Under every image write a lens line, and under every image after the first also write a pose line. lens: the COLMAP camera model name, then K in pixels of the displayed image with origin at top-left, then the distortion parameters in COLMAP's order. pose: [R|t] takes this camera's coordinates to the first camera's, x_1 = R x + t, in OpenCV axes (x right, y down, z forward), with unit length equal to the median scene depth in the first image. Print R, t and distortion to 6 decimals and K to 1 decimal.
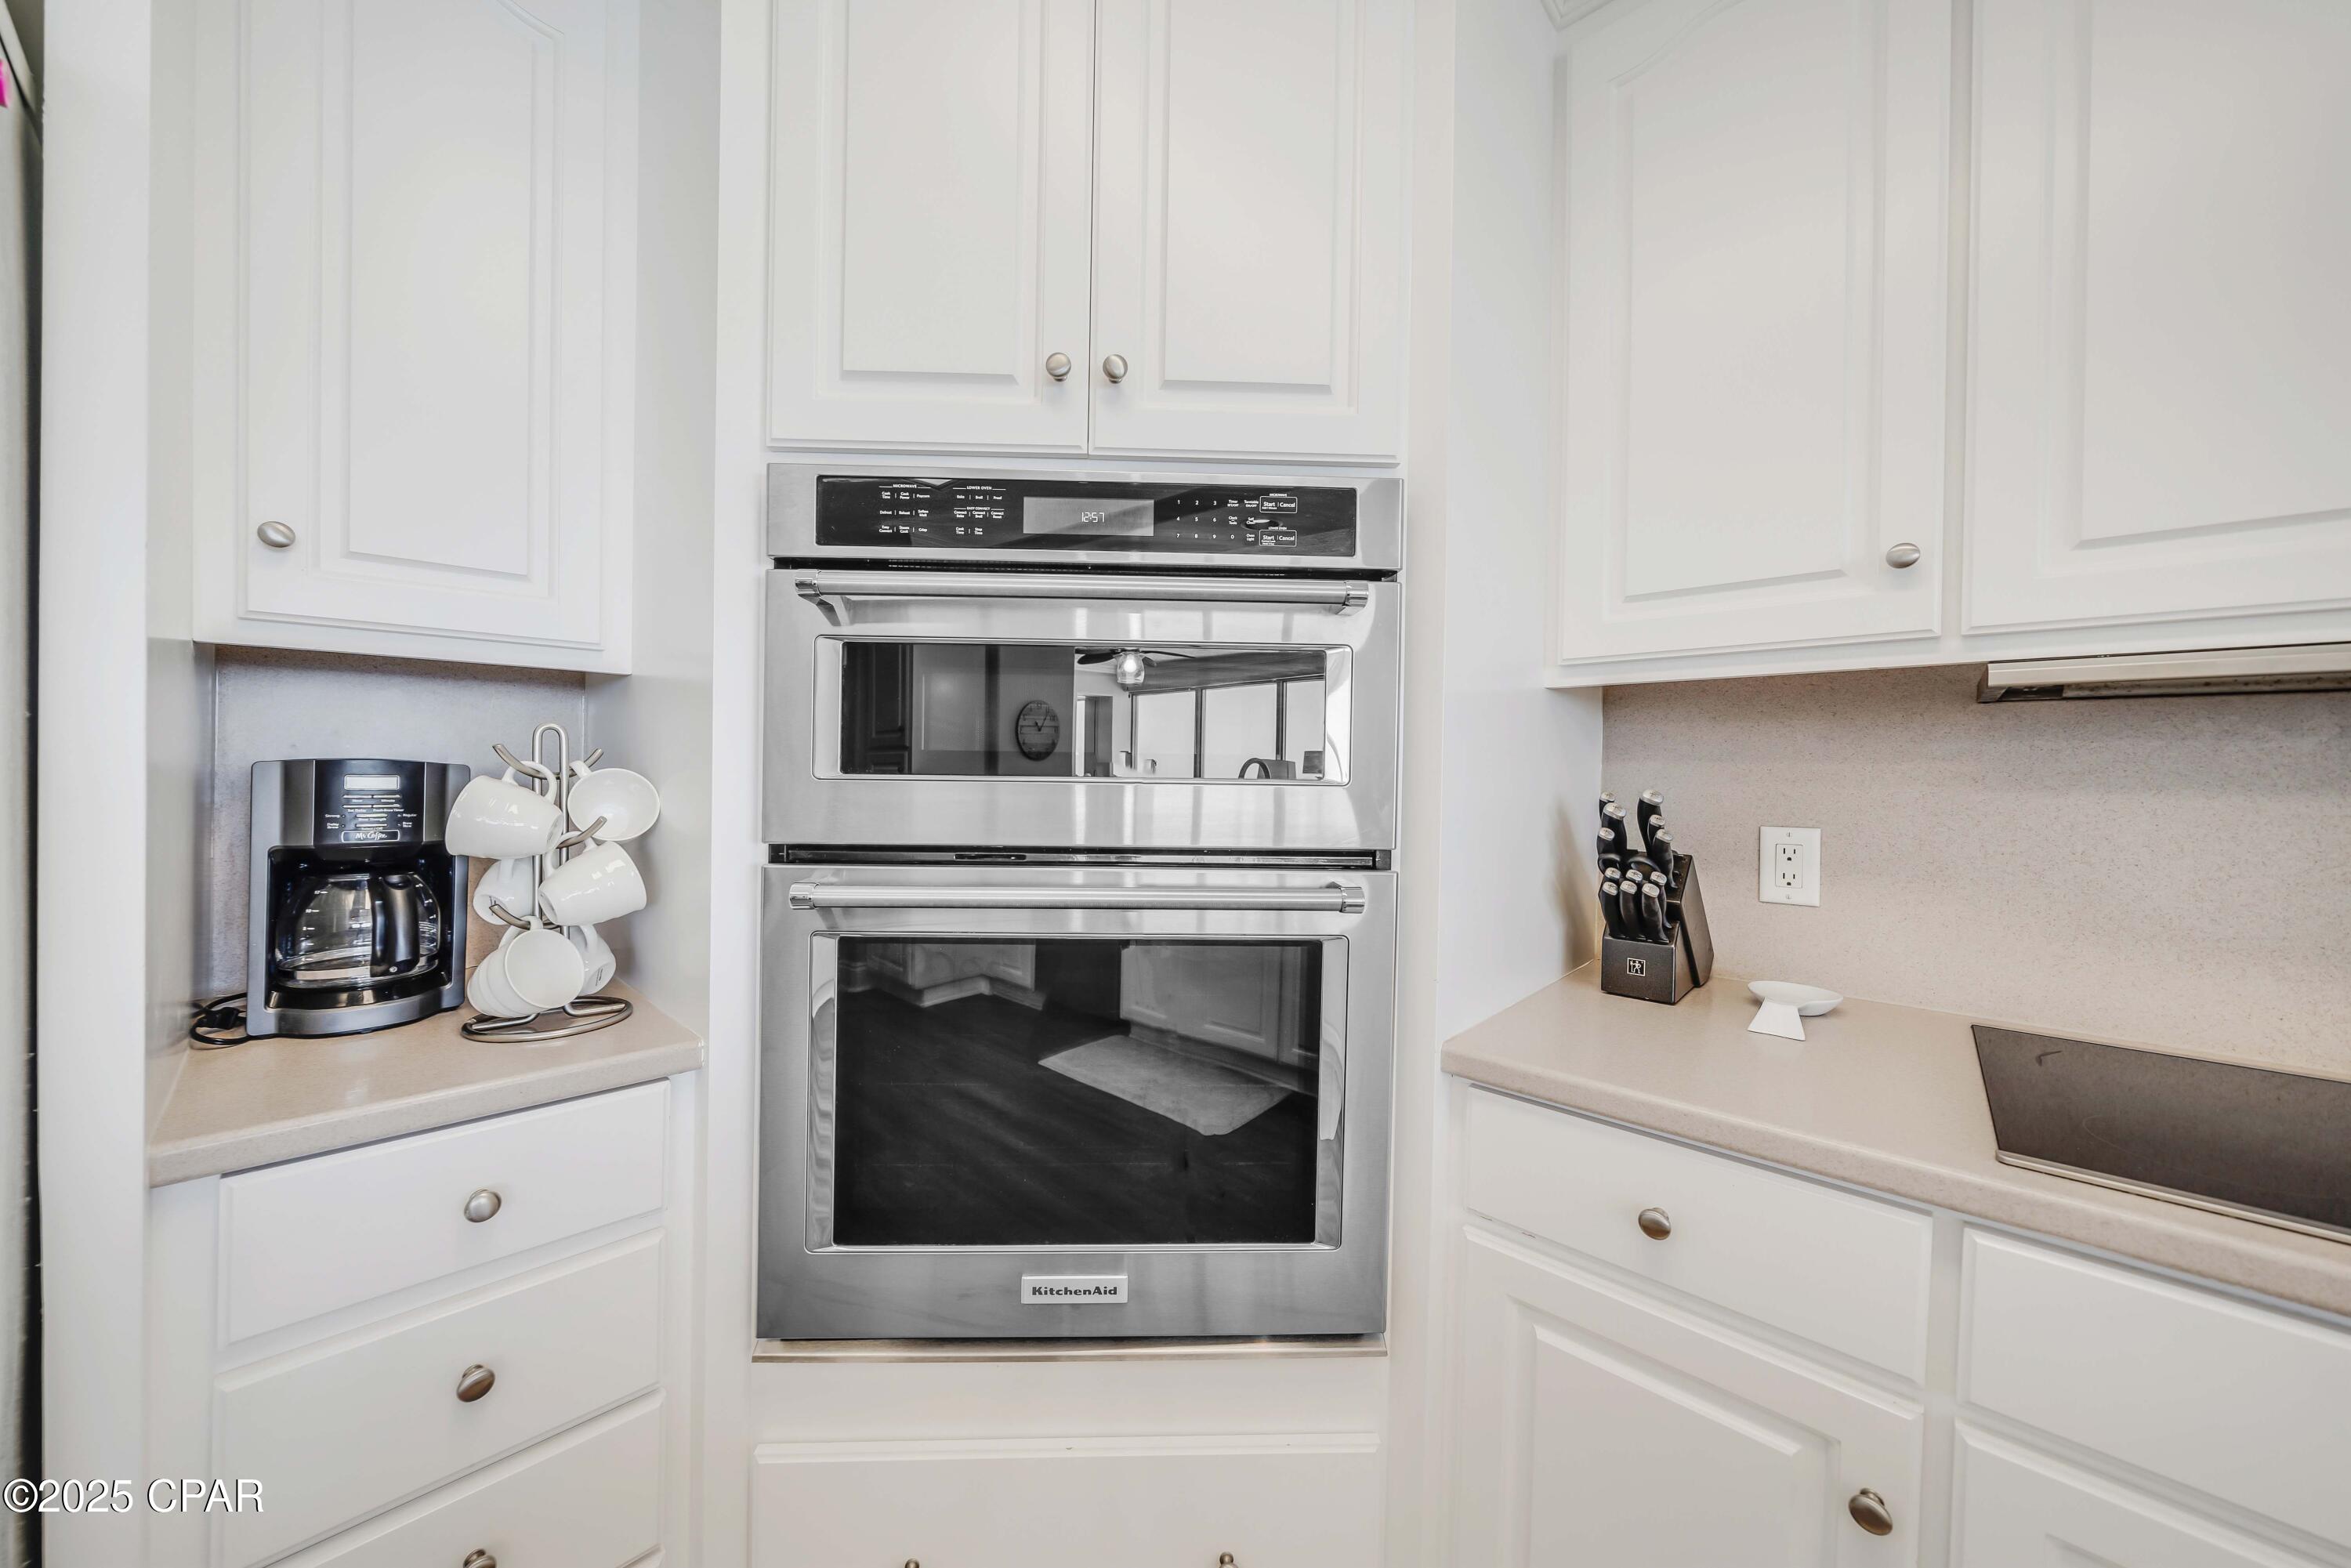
lens RADIAL K [[814.1, 0, 1175.5], [0, 814.1, 784.0], [0, 0, 1]] dist [-0.000259, -0.000028]
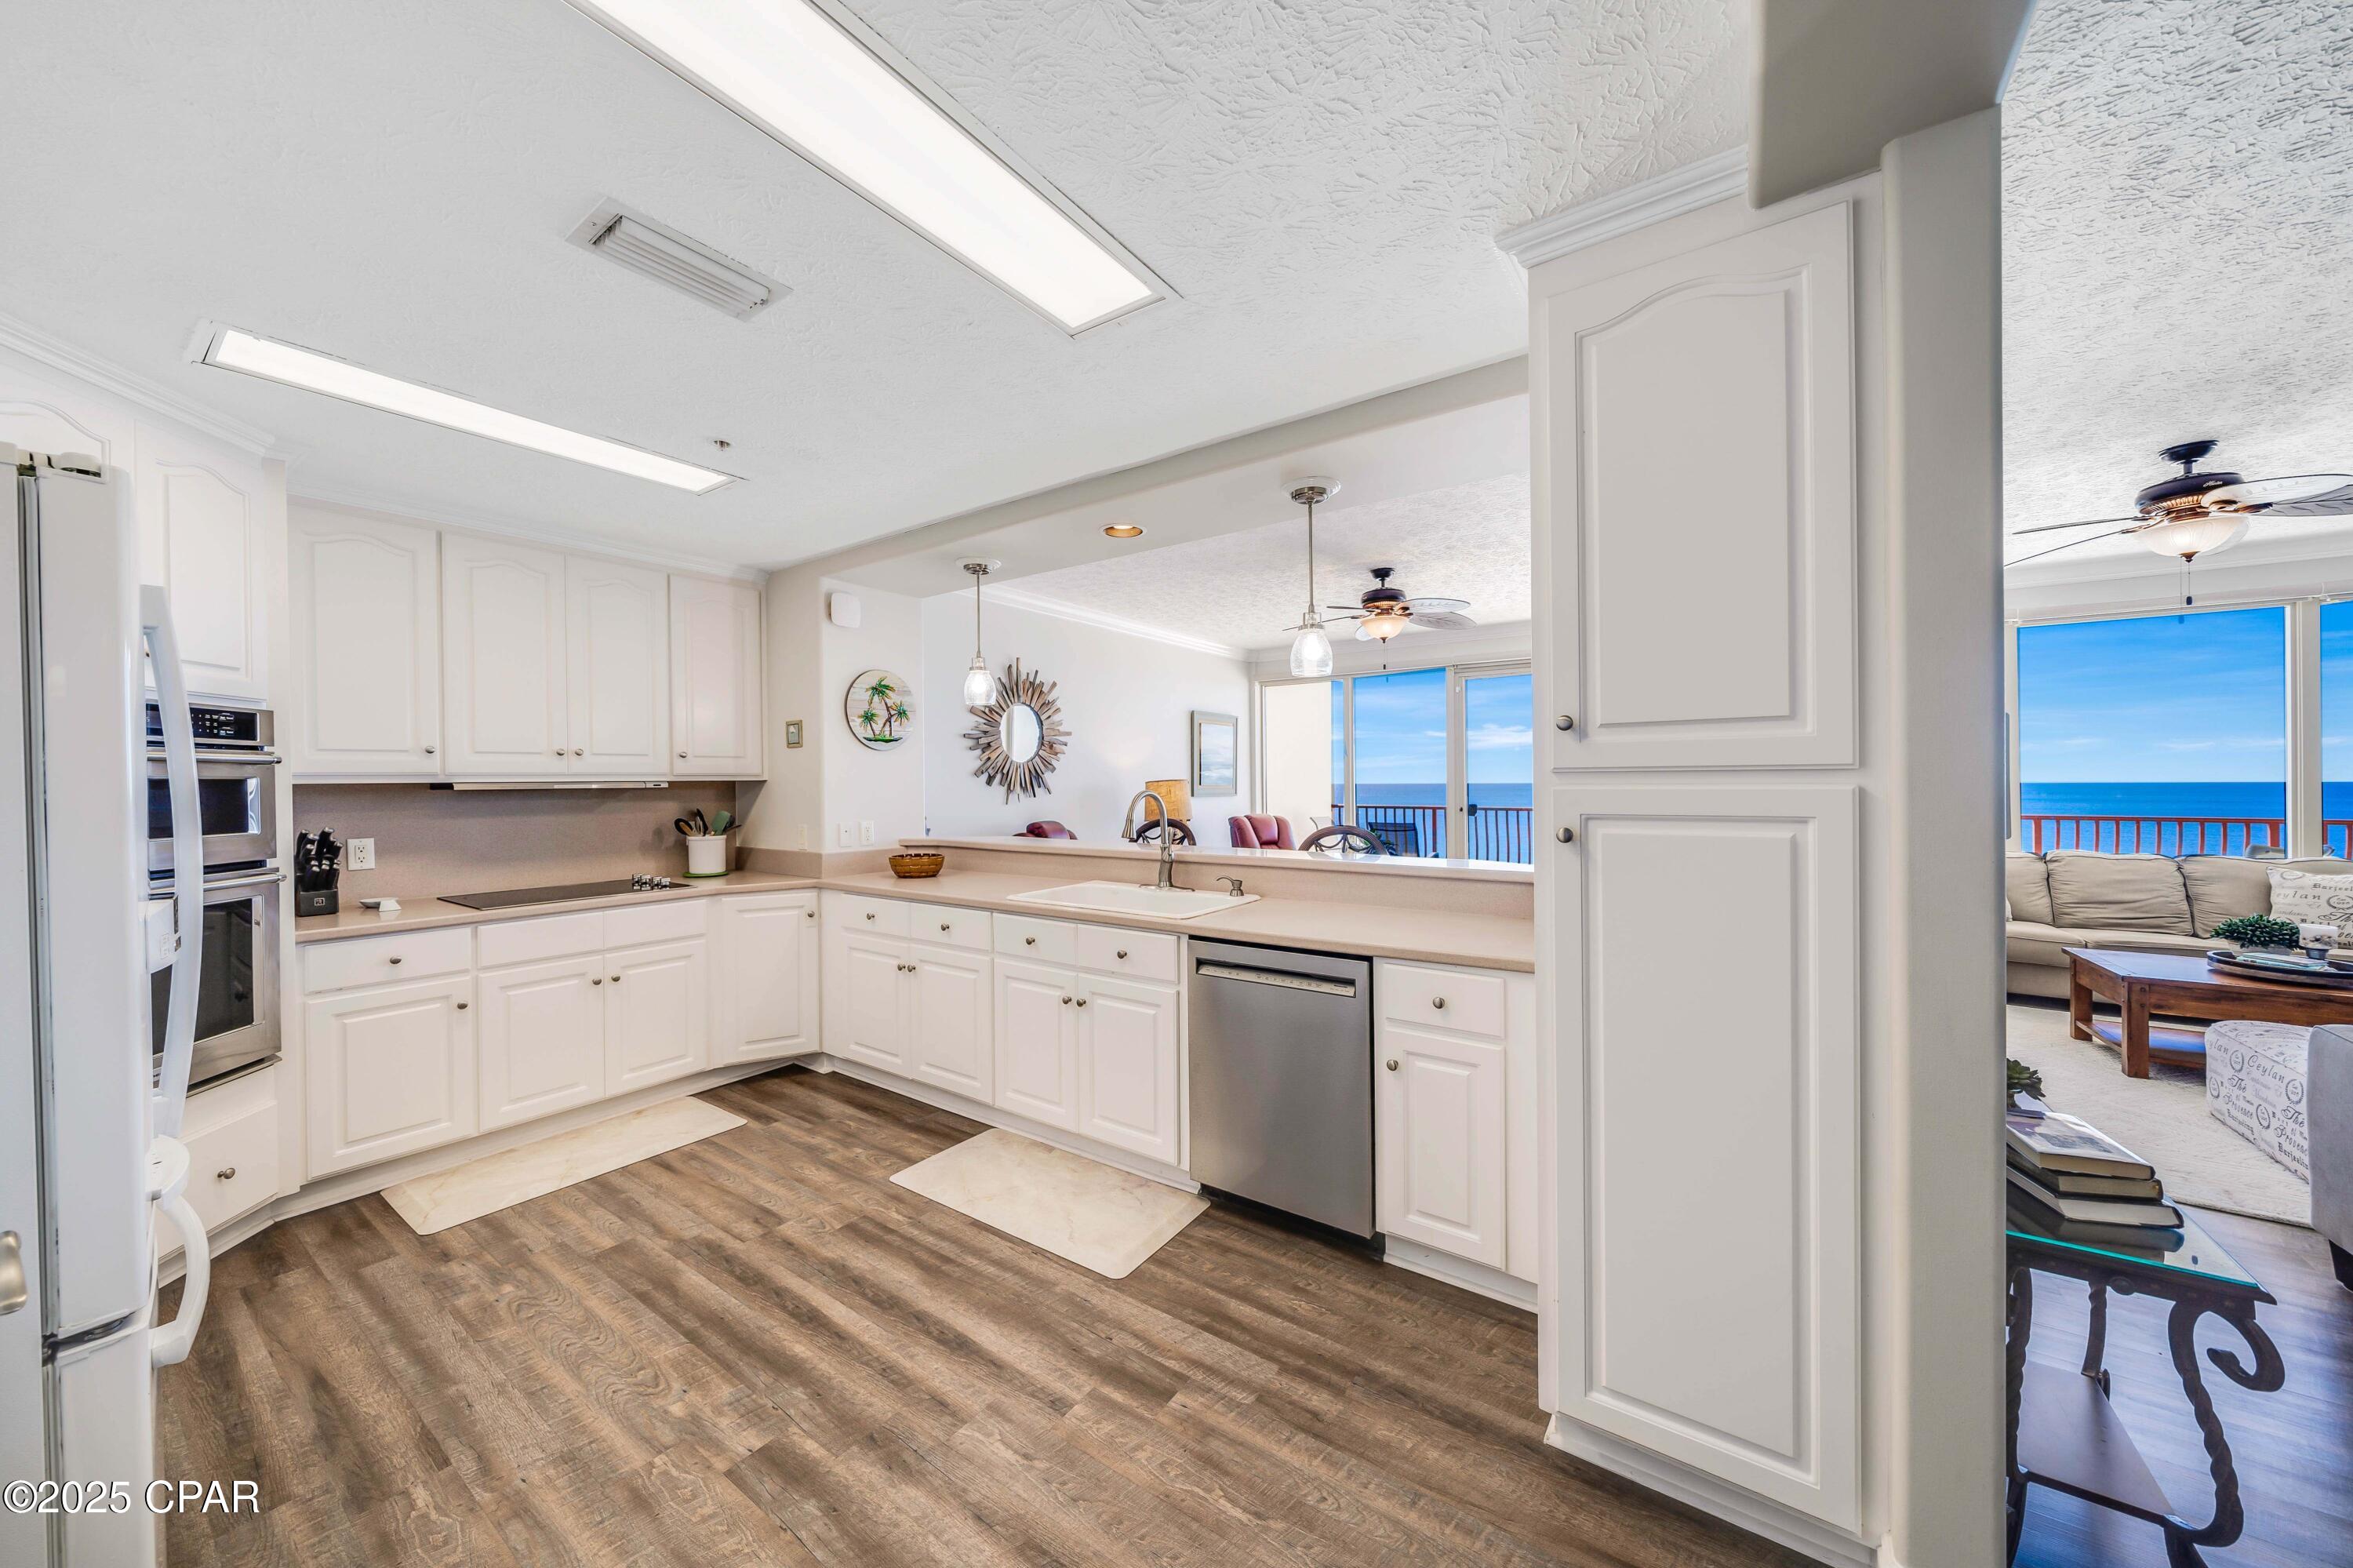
lens RADIAL K [[814.8, 0, 1176.5], [0, 814.8, 784.0], [0, 0, 1]] dist [-0.000259, -0.000028]
pose [[-0.159512, -0.015737, 0.987071, -2.622329], [0.016820, 0.999684, 0.018657, -0.146789], [-0.987053, 0.019579, -0.159197, -1.330276]]
